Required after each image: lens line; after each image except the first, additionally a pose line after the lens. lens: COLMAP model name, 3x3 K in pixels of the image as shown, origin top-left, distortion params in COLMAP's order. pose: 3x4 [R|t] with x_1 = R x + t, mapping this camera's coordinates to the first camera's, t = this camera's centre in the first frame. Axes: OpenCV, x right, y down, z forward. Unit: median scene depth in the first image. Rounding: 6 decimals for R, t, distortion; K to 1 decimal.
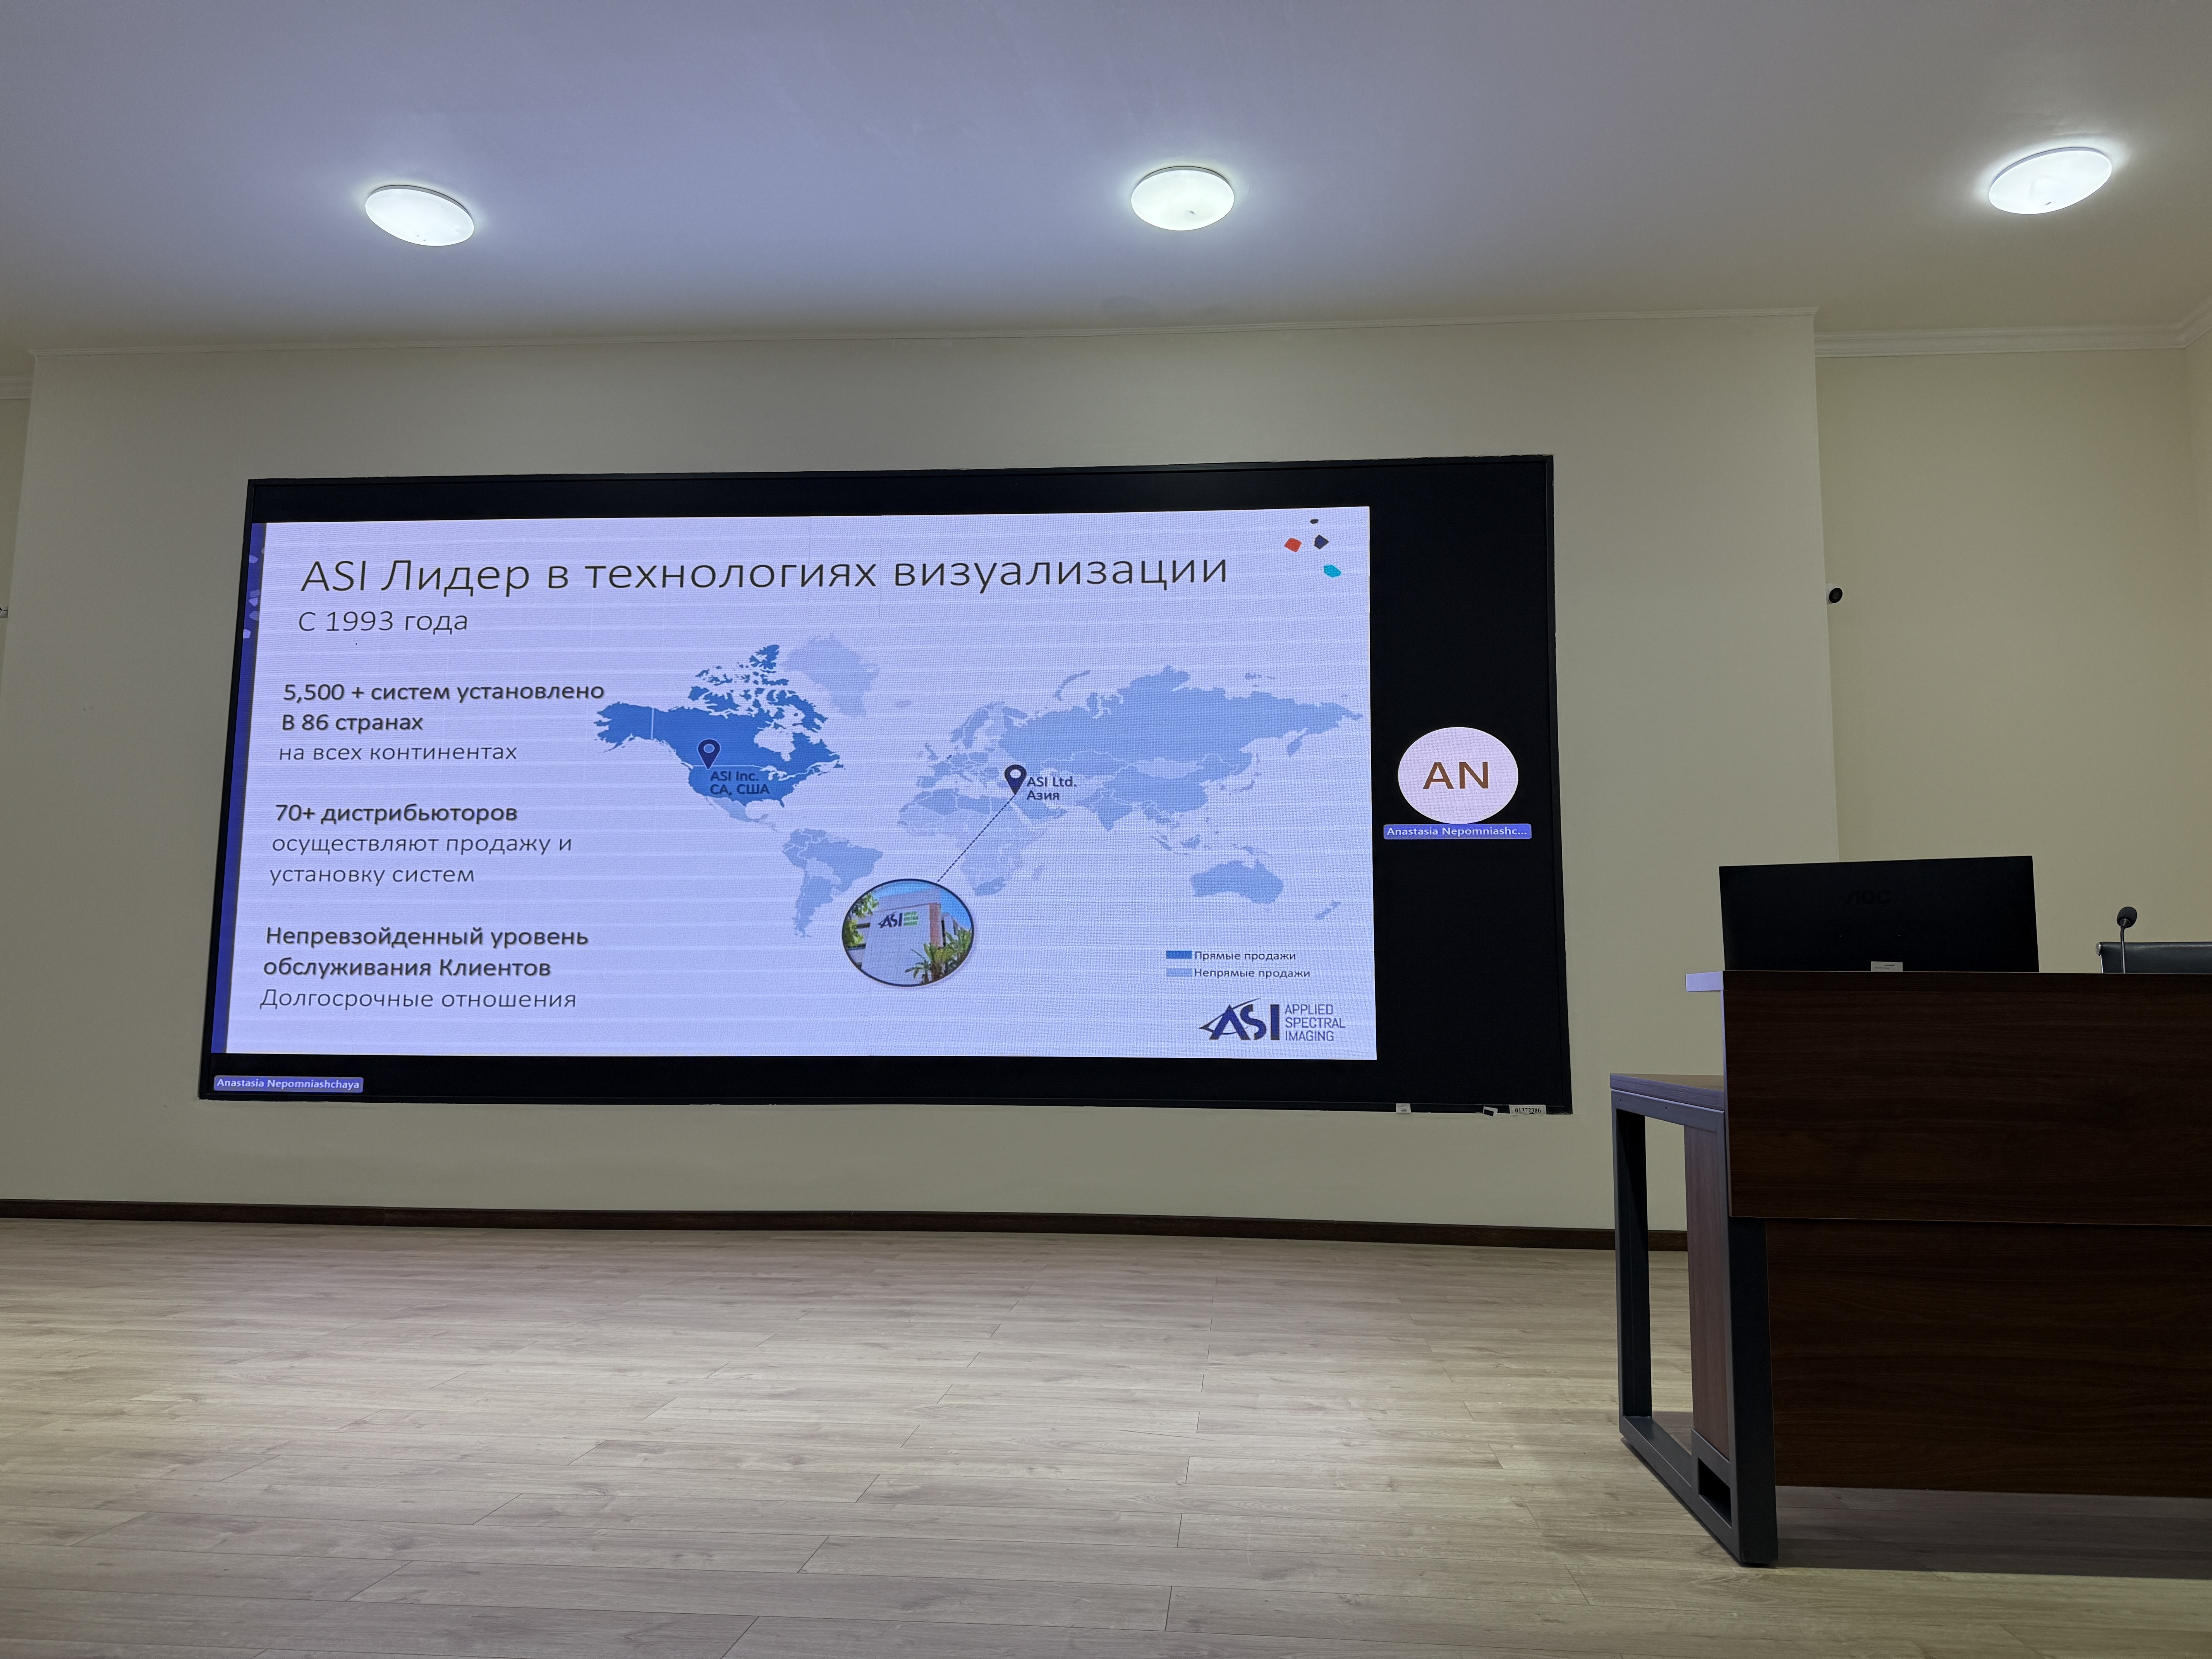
lens RADIAL K [[1529.3, 0, 1104.1], [0, 1529.3, 800.0], [0, 0, 1]] dist [0.005839, 0.004644]
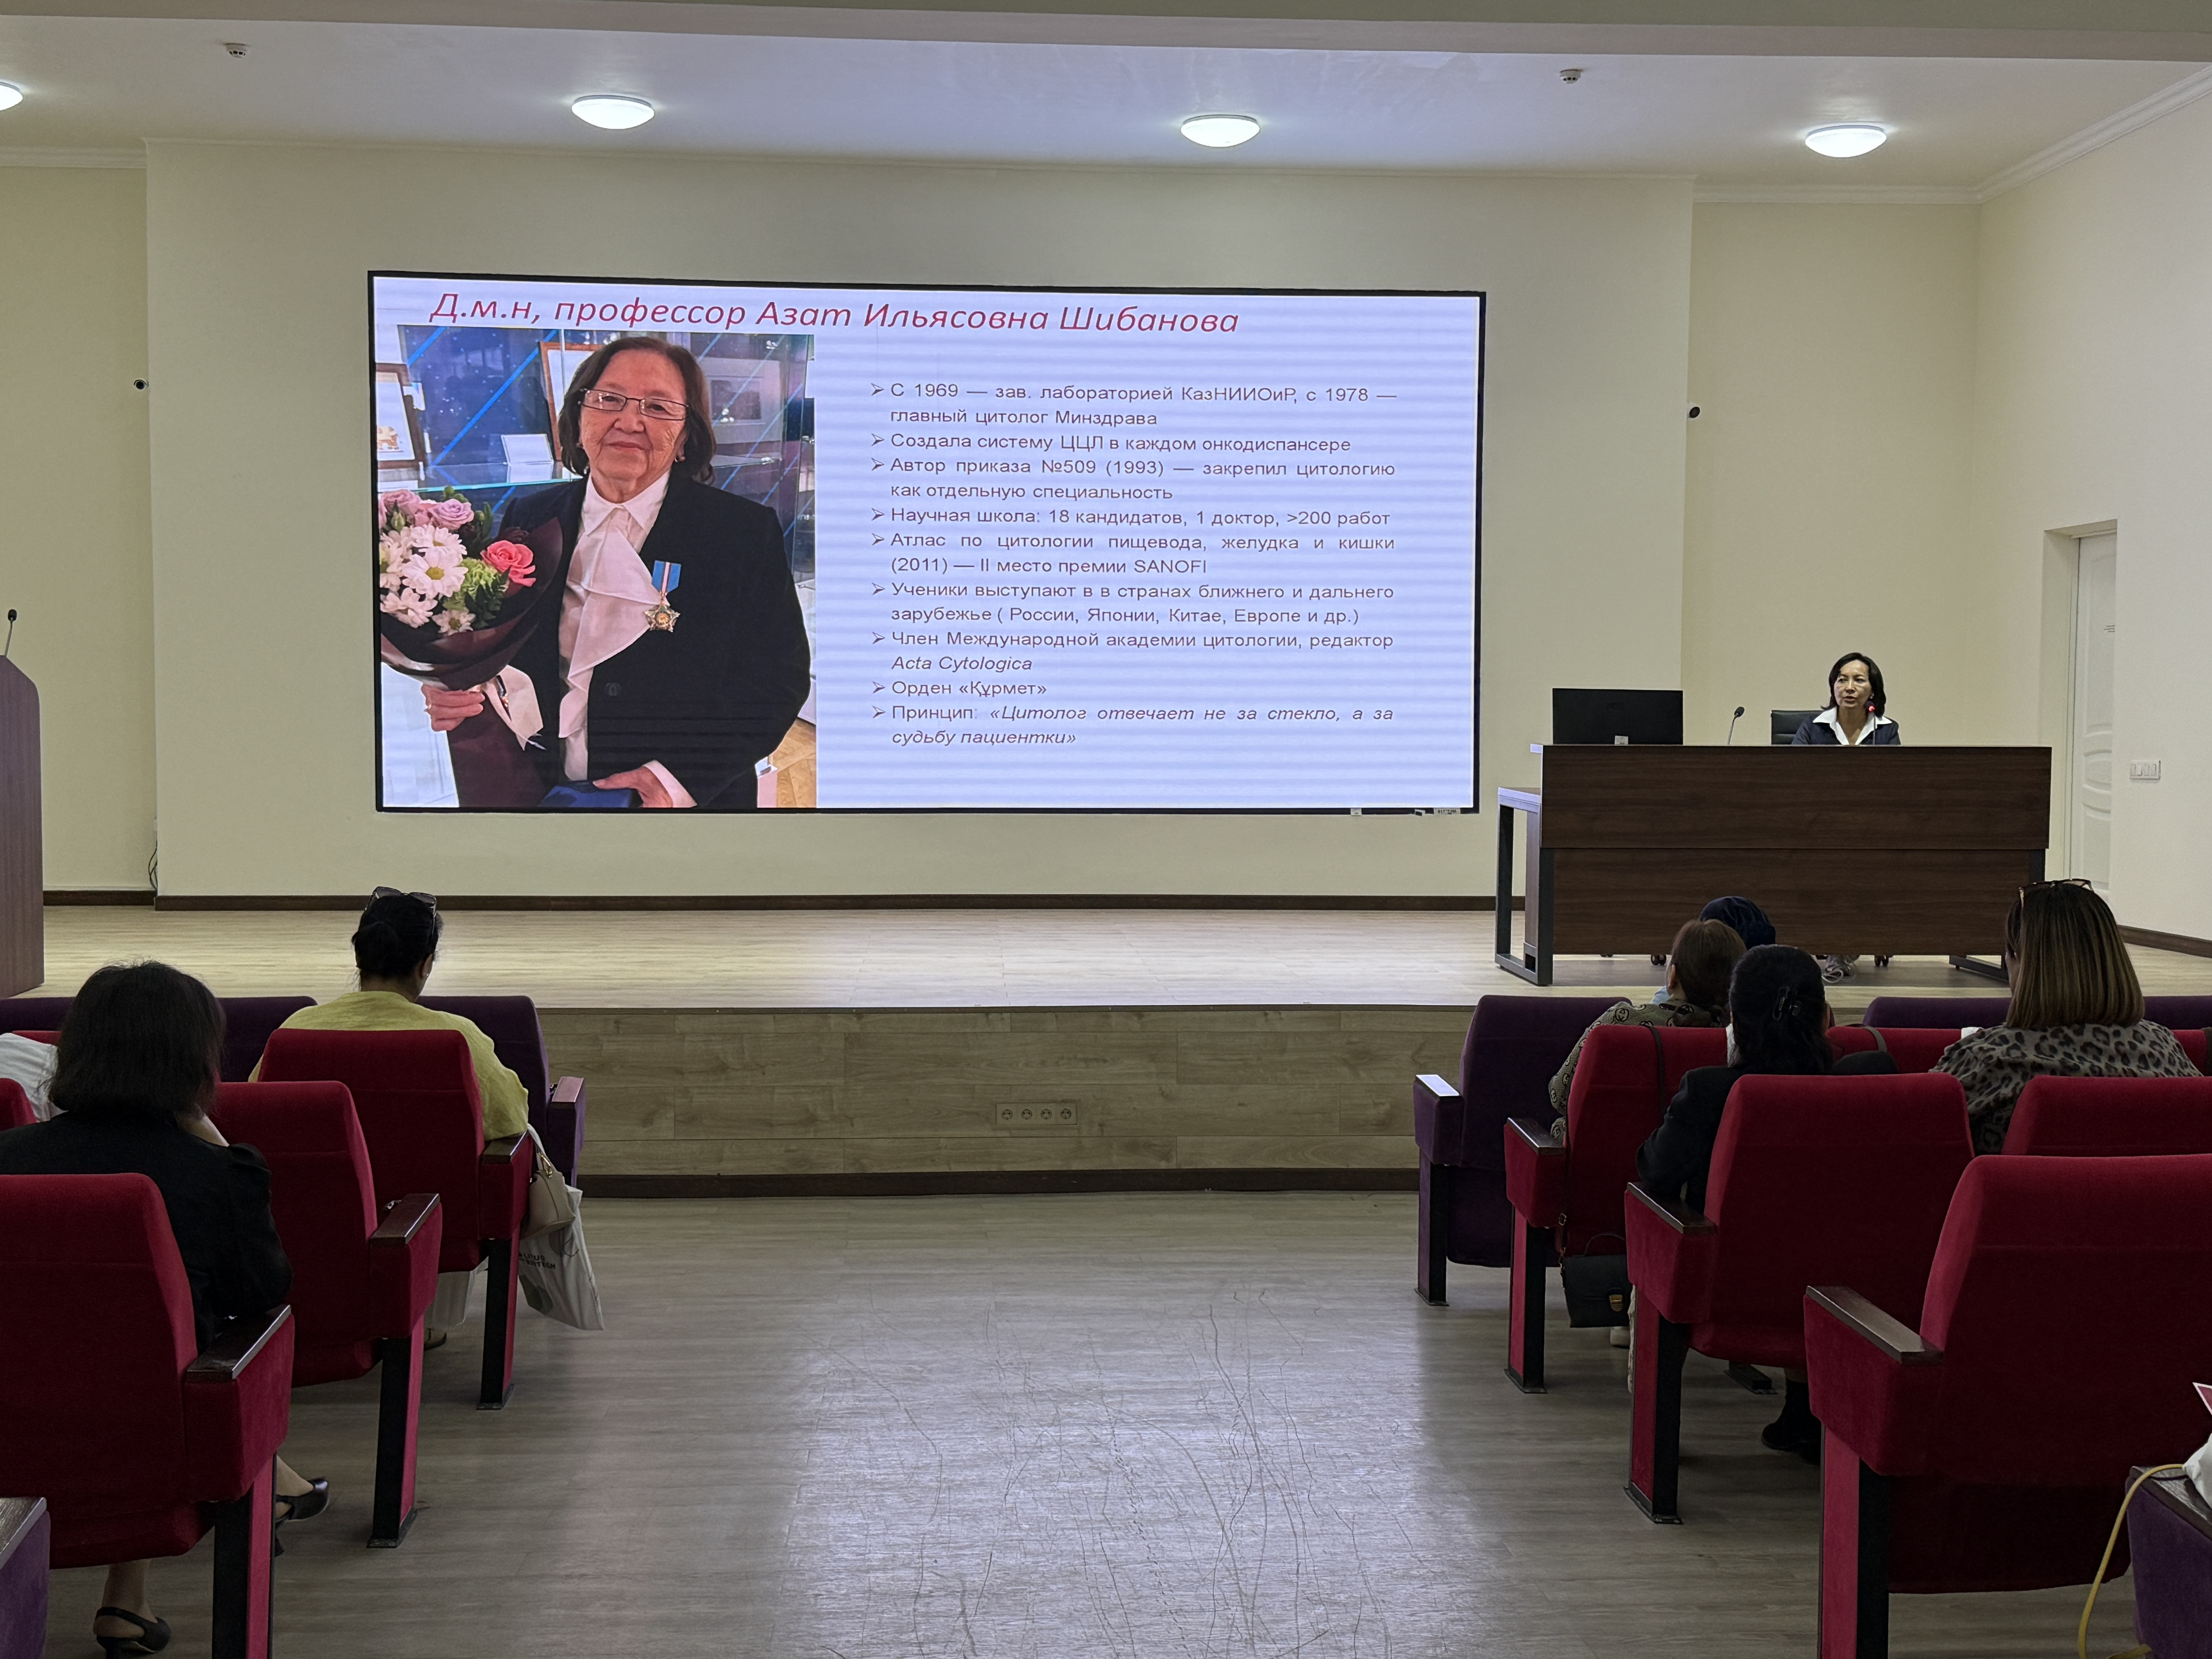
lens RADIAL K [[2708.6, 0, 1106.0], [0, 2708.6, 829.5], [0, 0, 1]] dist [-0.008986, -0.032939]
pose [[0.986084, -0.011548, 0.165849, -0.739330], [-0.016854, 0.985501, 0.168830, -0.352083], [-0.165394, -0.169276, 0.971592, -2.299390]]
